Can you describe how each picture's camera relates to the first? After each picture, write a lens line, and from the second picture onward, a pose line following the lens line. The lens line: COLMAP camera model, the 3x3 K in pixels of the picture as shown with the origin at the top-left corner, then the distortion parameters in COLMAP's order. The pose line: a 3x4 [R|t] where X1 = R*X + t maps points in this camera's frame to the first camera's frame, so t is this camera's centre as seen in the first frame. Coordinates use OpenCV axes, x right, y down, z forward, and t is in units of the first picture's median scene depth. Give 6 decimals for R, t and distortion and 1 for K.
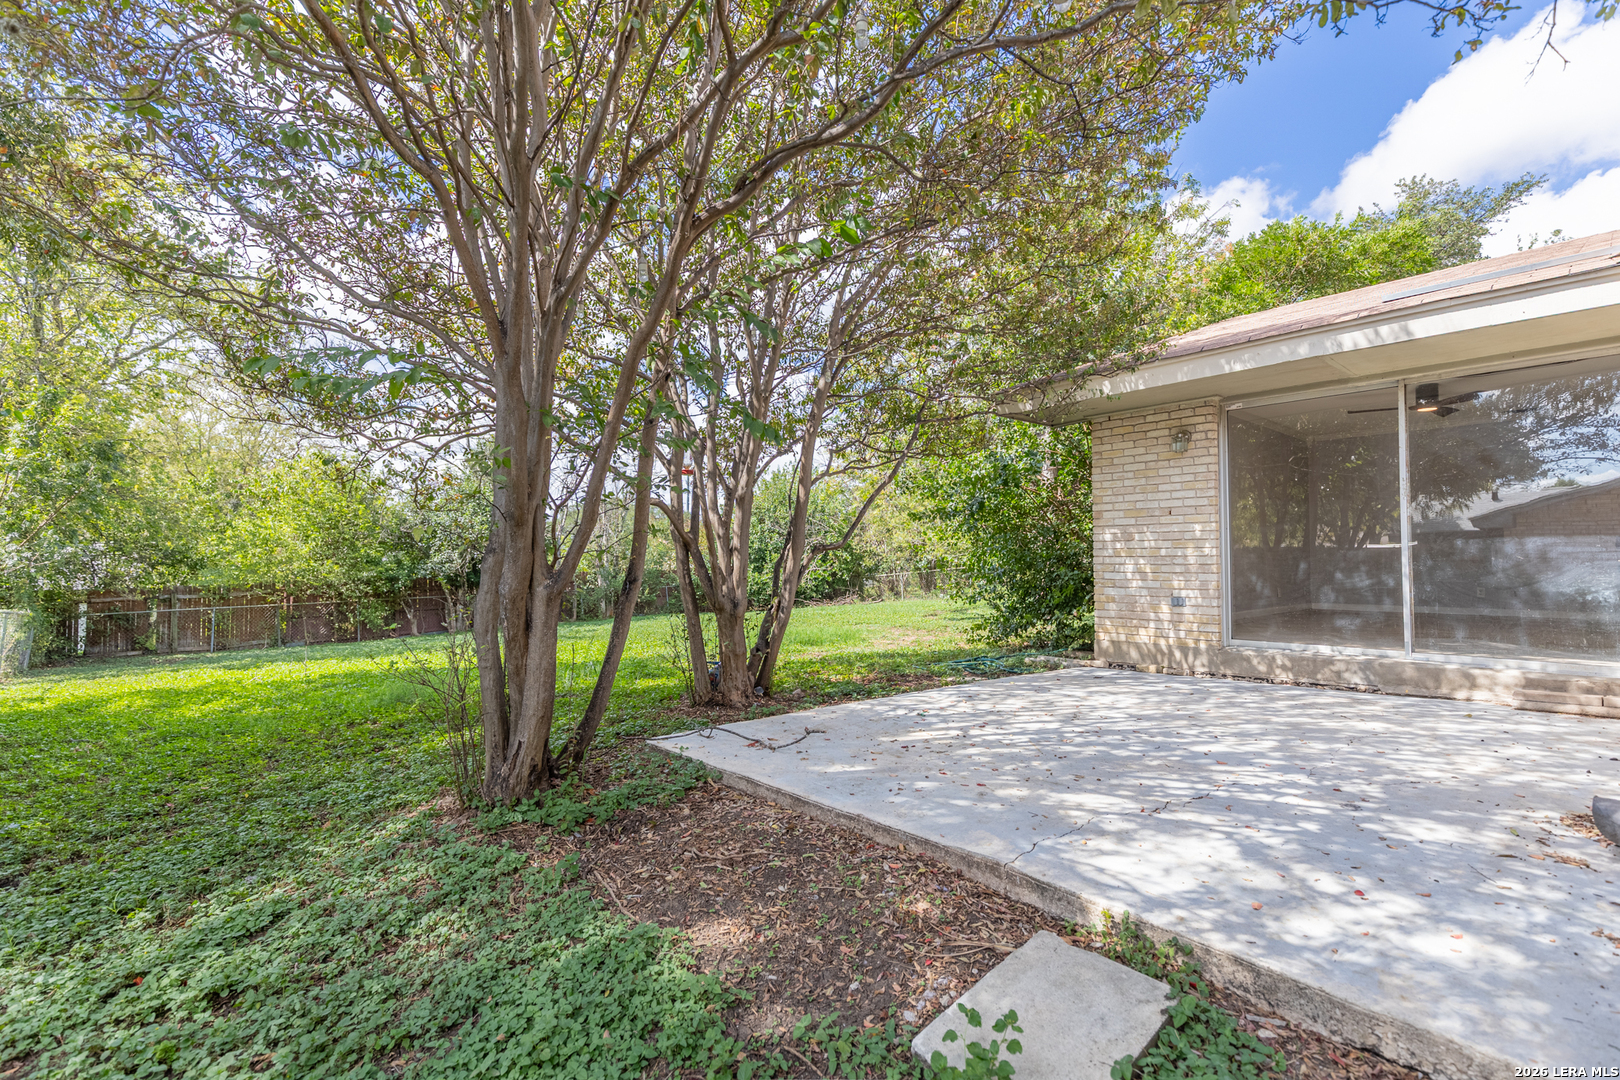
lens RADIAL K [[729.2, 0, 813.2], [0, 729.2, 540.5], [0, 0, 1]] dist [0.008721, -0.001423]
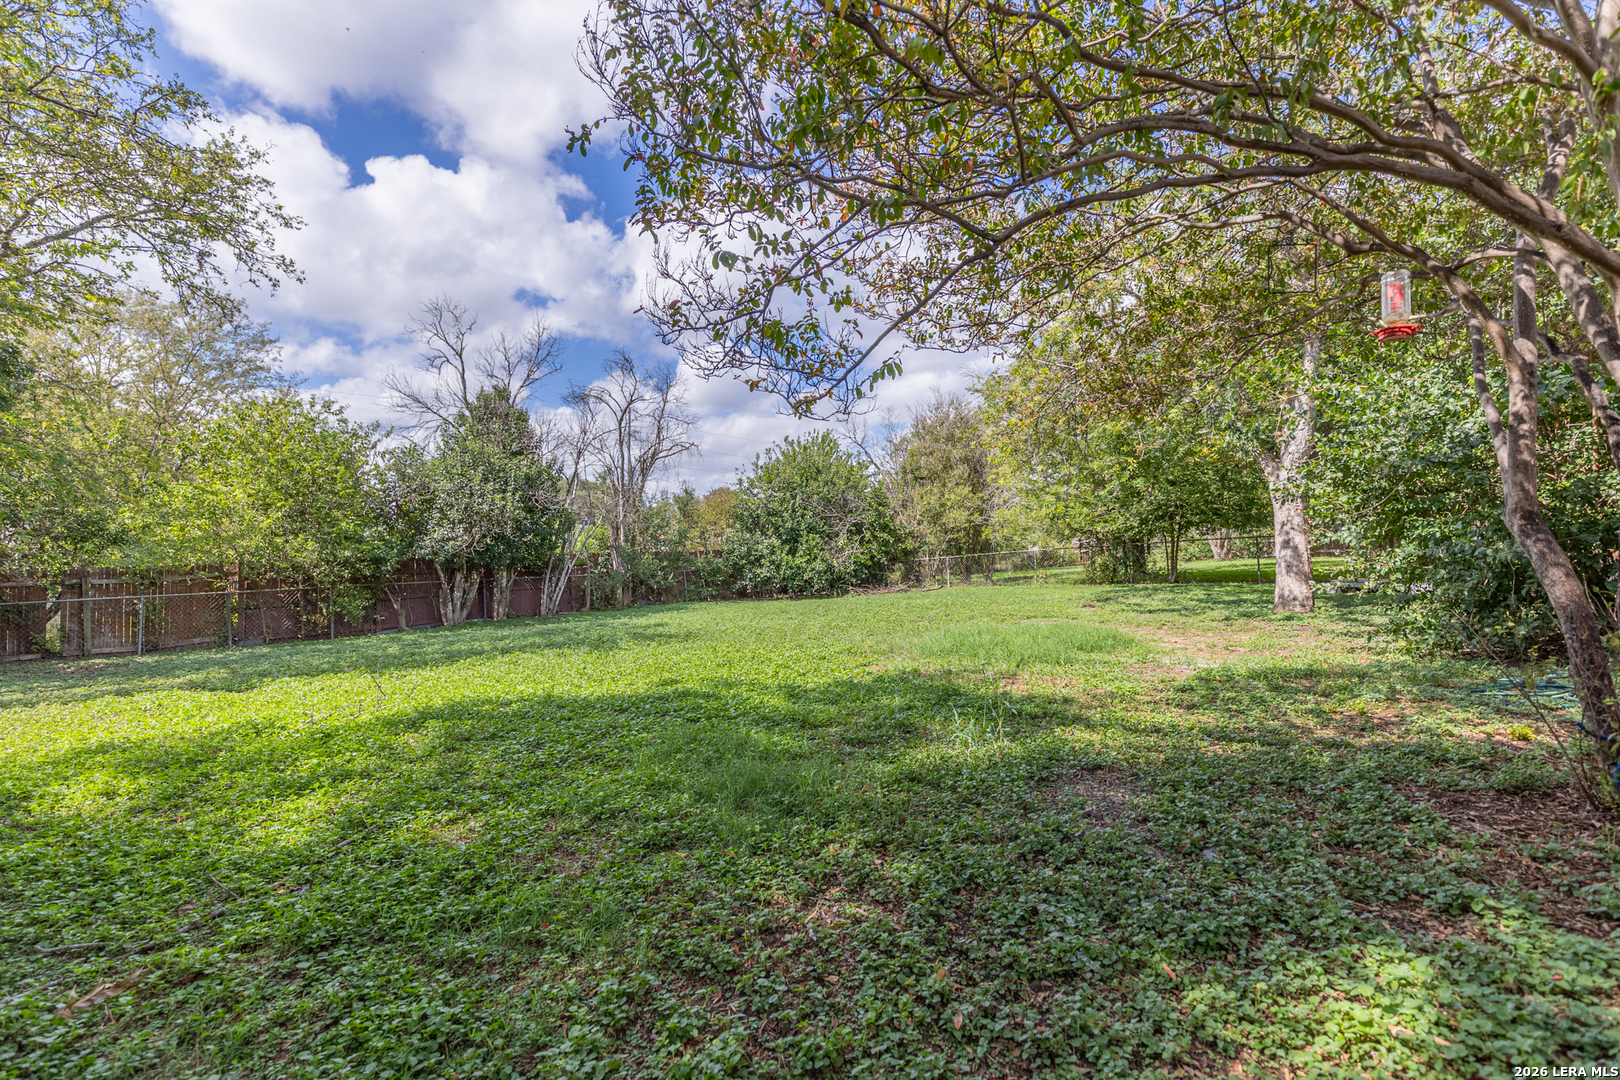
lens RADIAL K [[729.2, 0, 808.6], [0, 729.2, 539.1], [0, 0, 1]] dist [0.008721, -0.001423]
pose [[0.995969, 0.009620, 0.089180, -0.180143], [-0.011515, 0.999718, 0.020765, 0.007796], [-0.088955, -0.021709, 0.995799, 0.165246]]
